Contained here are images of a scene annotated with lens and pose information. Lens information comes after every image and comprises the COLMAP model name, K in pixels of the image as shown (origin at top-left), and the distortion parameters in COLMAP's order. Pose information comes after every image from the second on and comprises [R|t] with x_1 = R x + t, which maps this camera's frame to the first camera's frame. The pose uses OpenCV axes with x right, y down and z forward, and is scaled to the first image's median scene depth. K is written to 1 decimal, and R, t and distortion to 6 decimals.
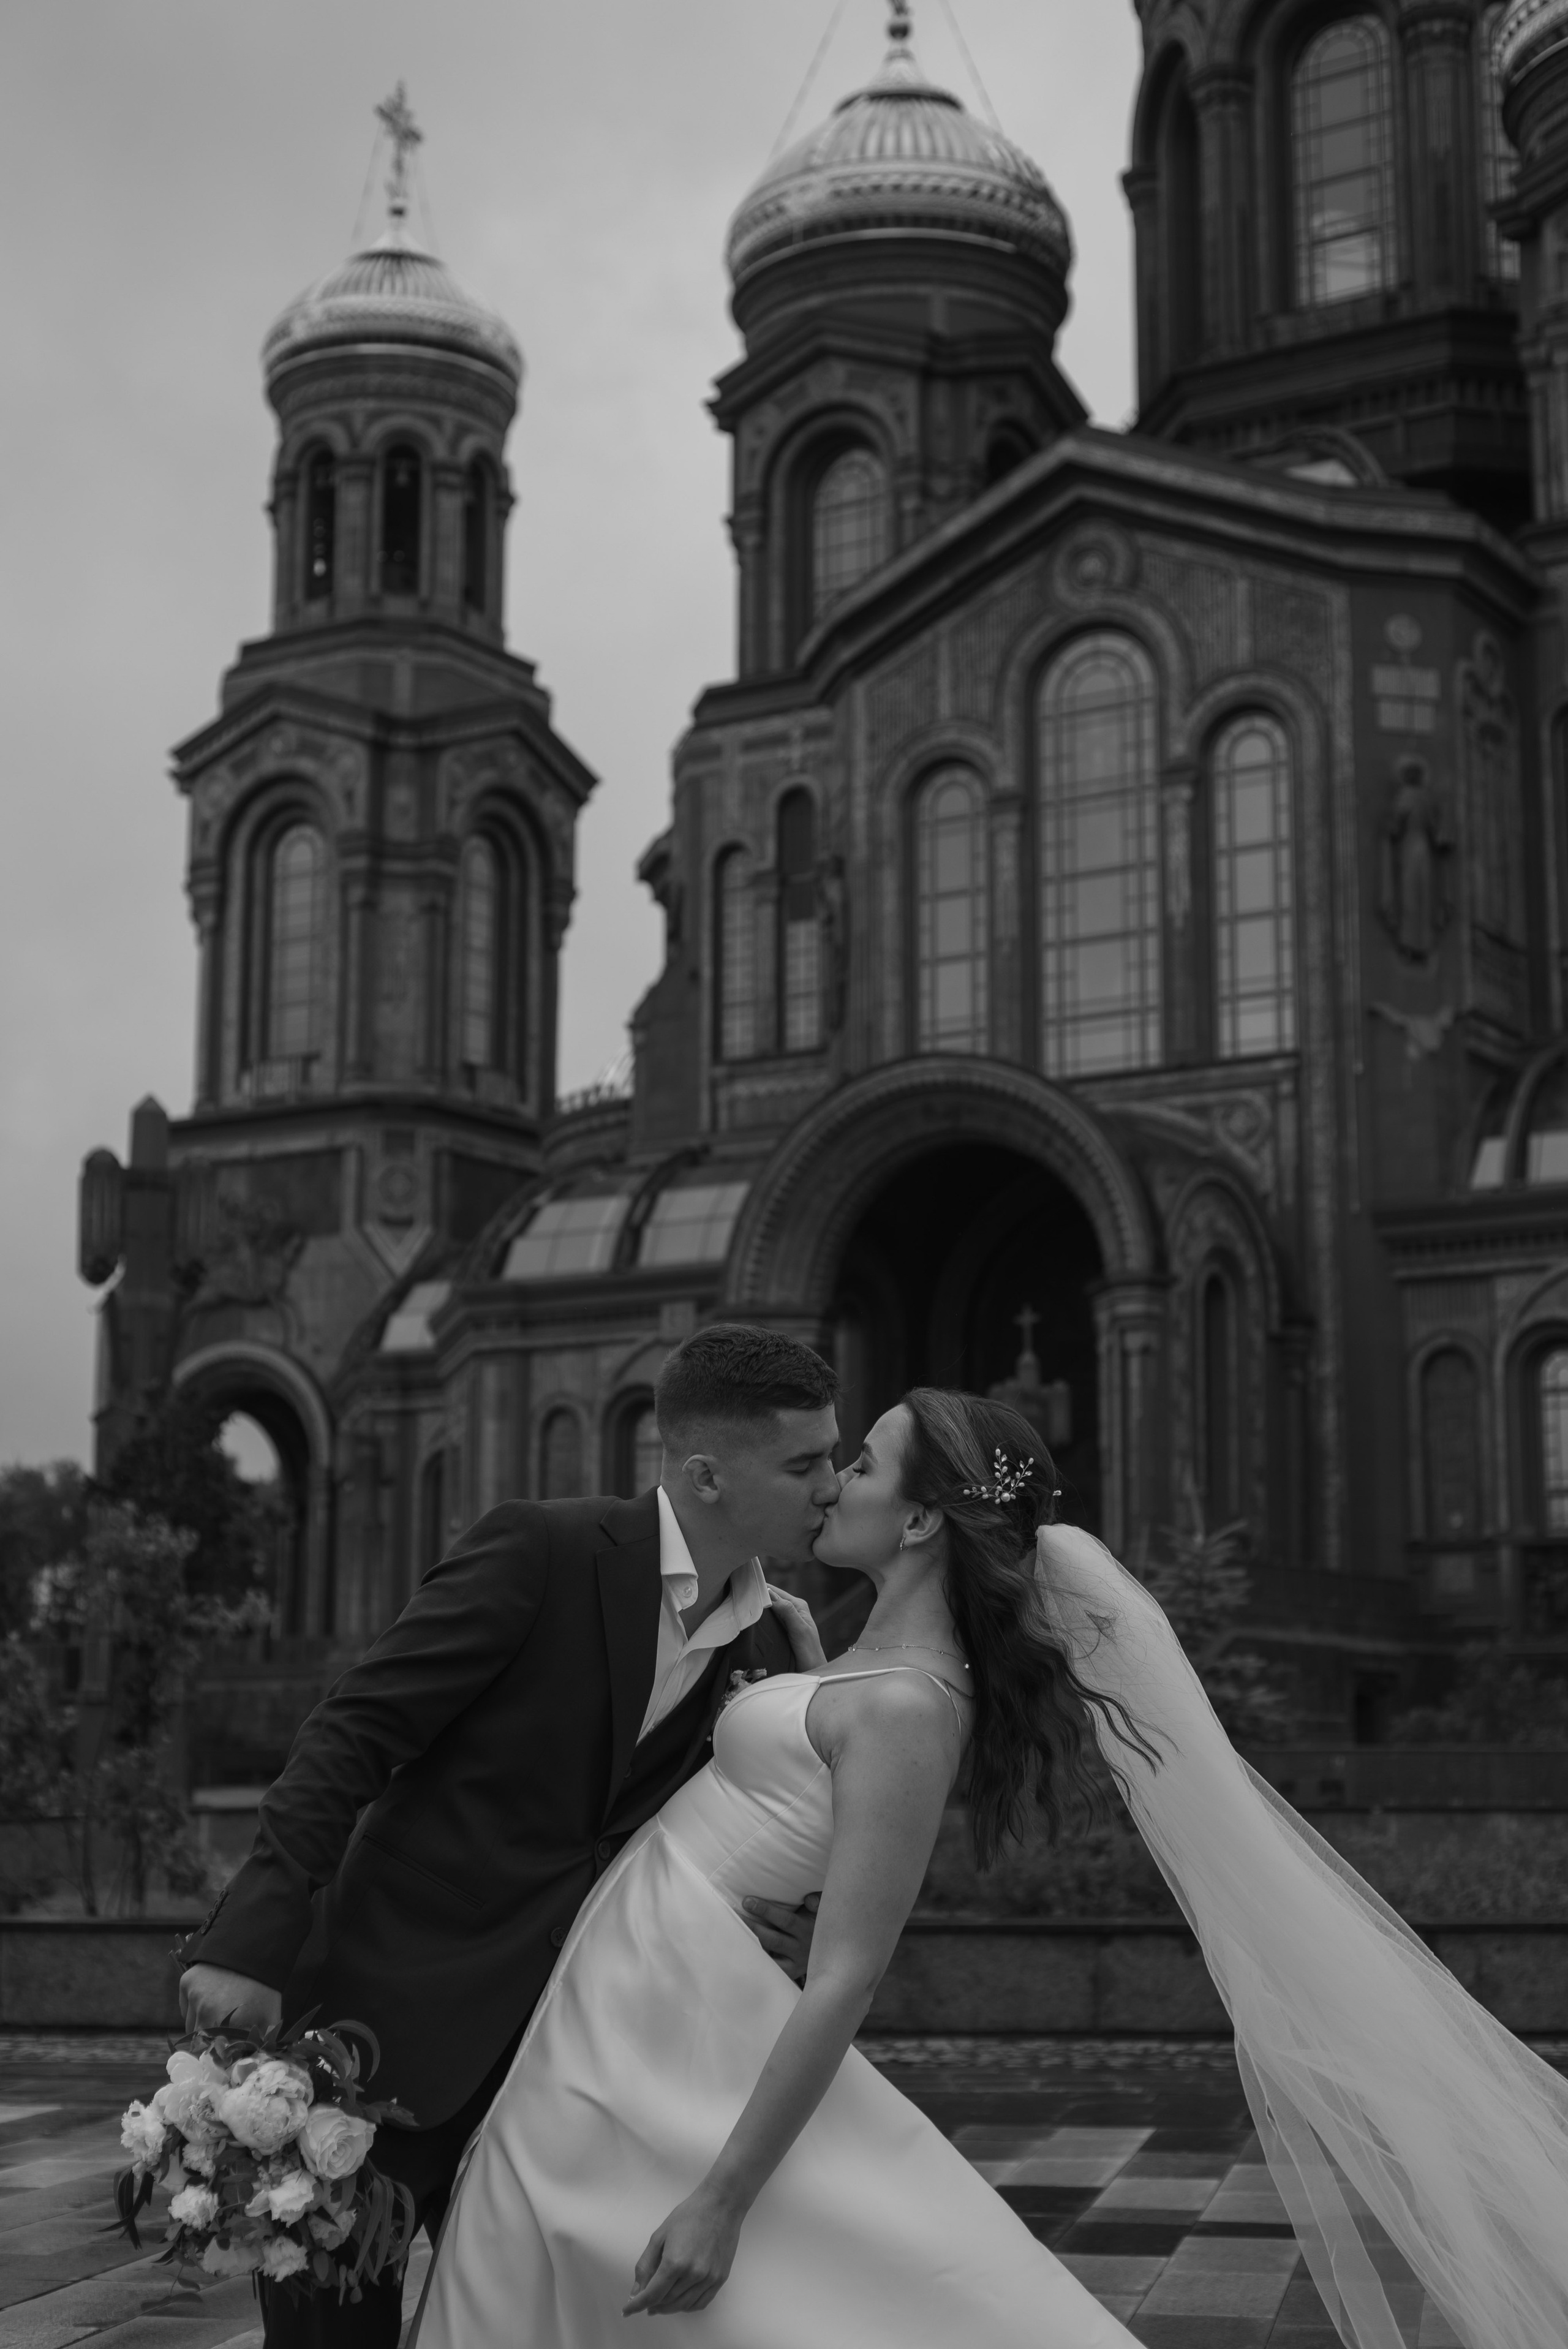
lens RADIAL K [[3445.9, 0, 773.5], [0, 3445.9, 1160.1], [0, 0, 1]] dist [-0.013890, 0.000000]
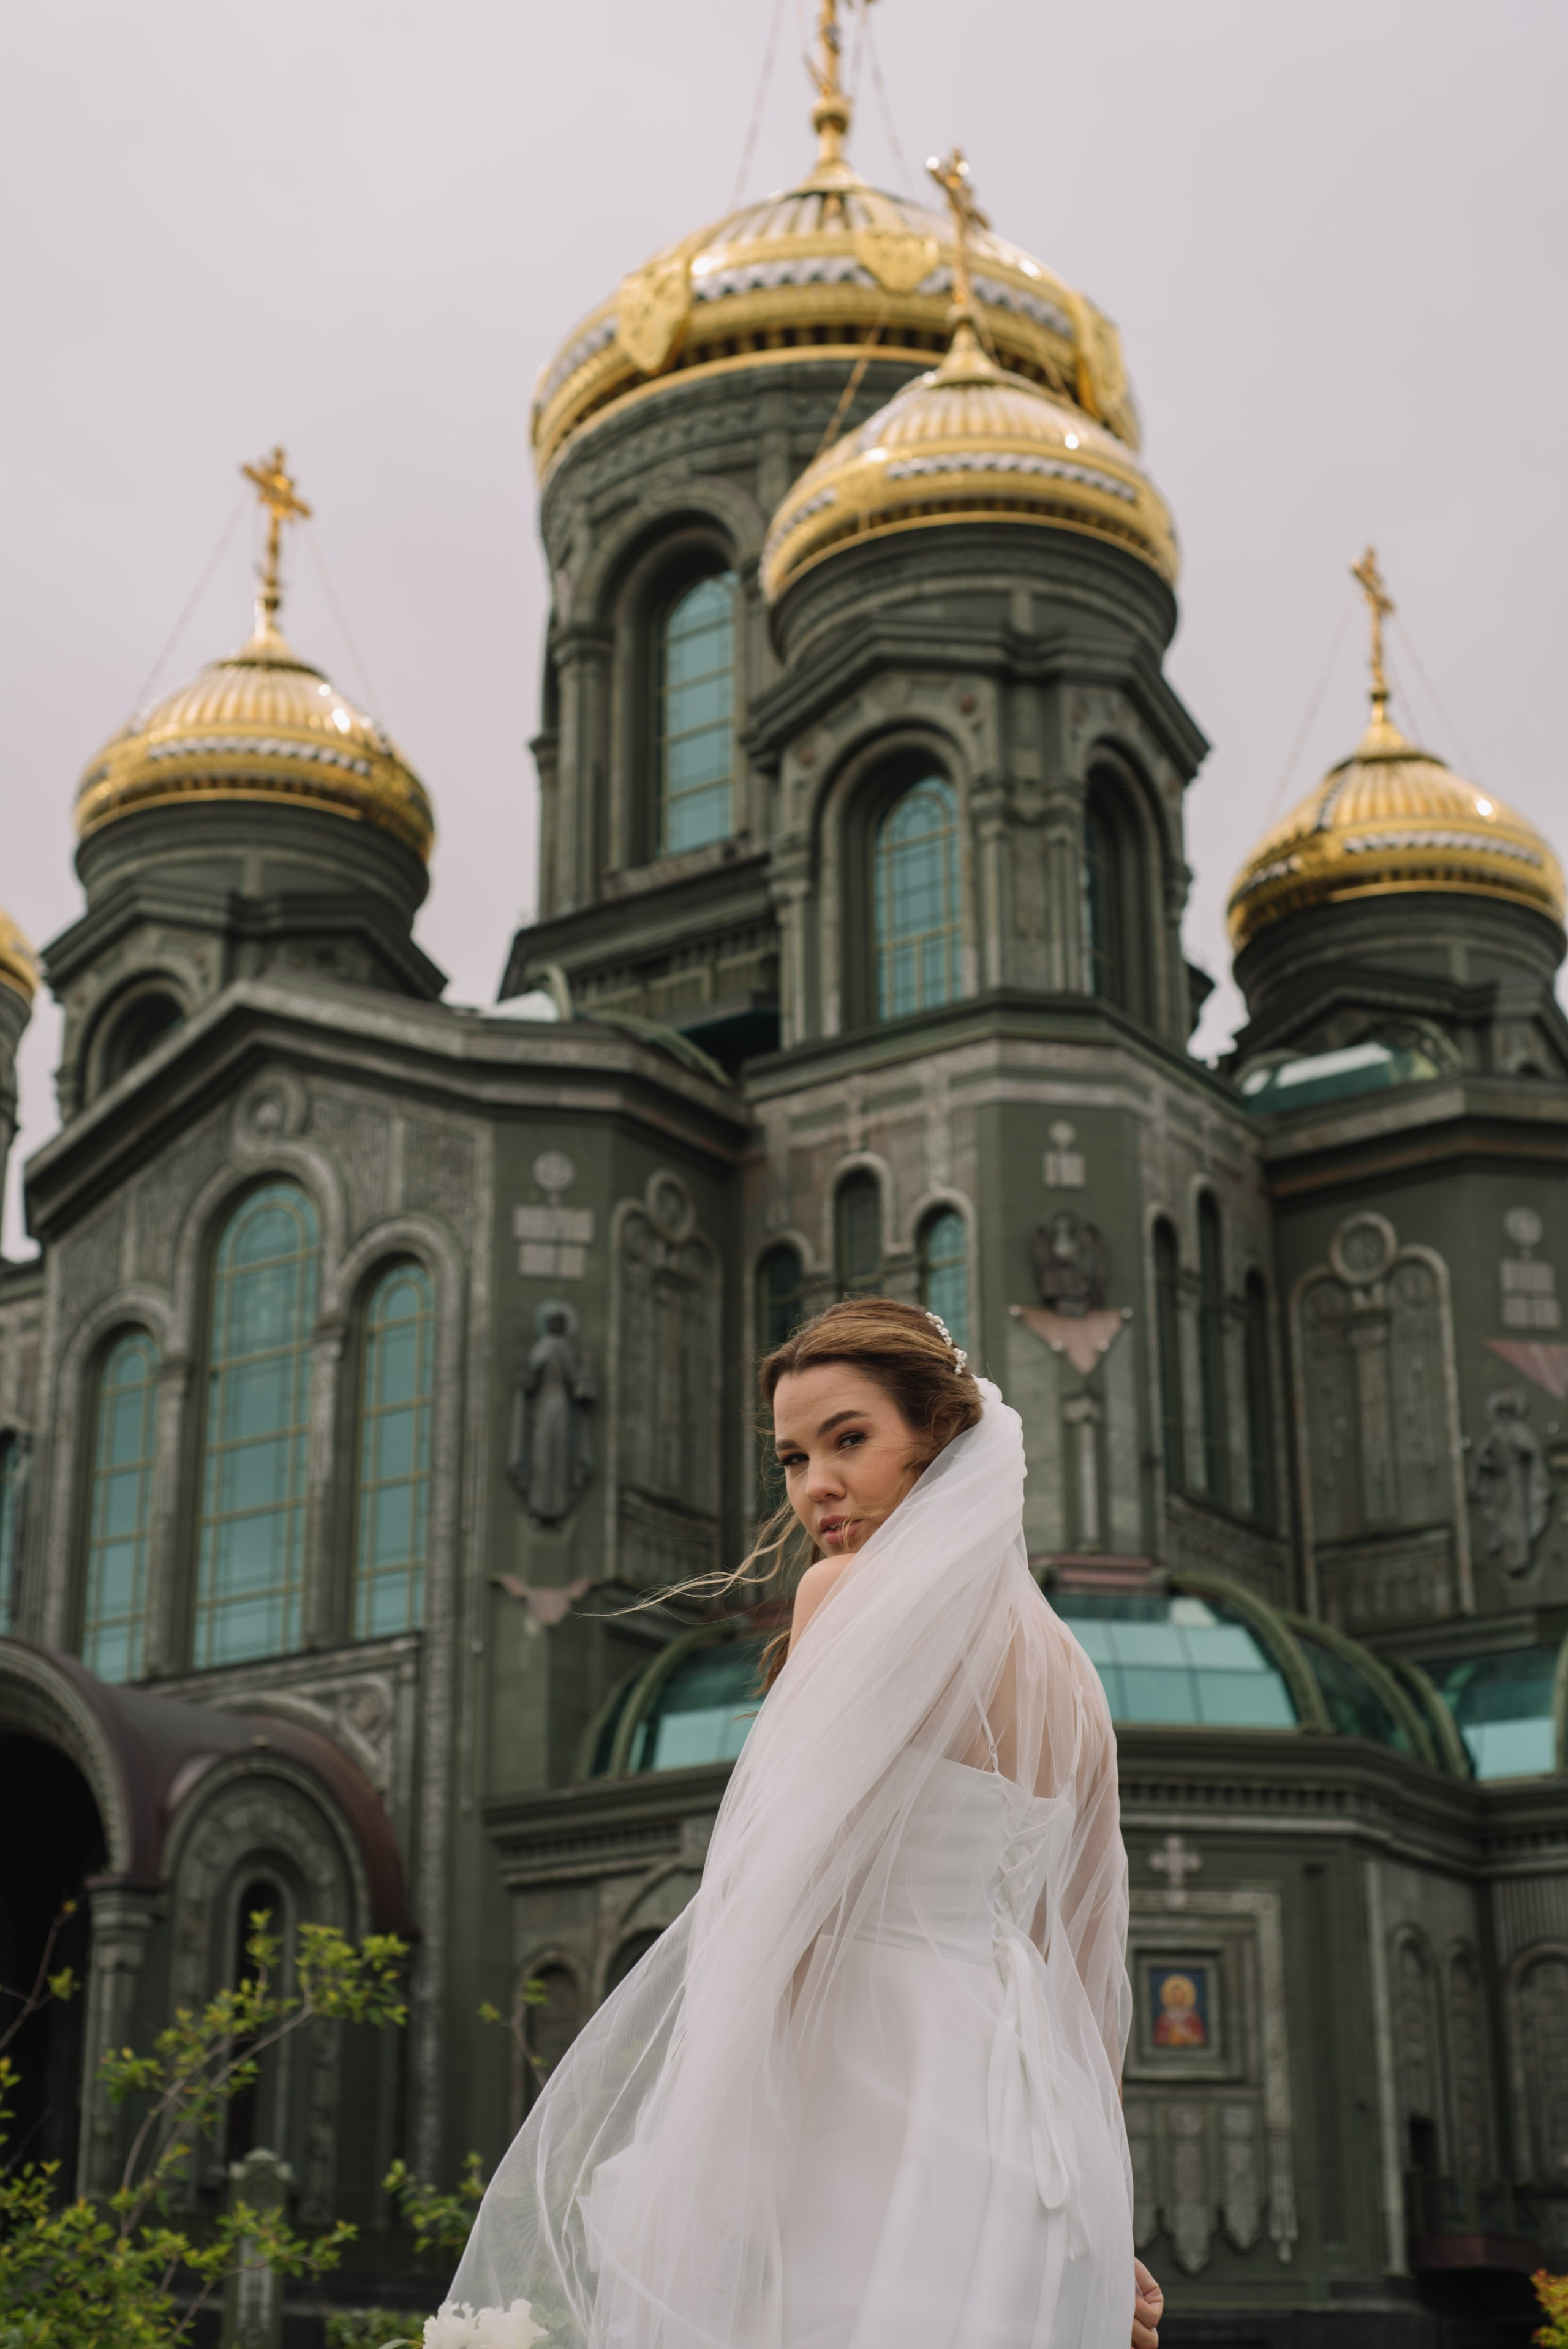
lens RADIAL K [[3445.9, 0, 758.5], [0, 3445.9, 1168.5], [0, 0, 1]] dist [-0.013890, 0.000000]
pose [[0.999100, -0.020809, -0.036950, 0.263259], [0.013481, 0.981978, -0.188511, 0.019837], [0.040207, 0.187844, 0.981376, 0.095246]]
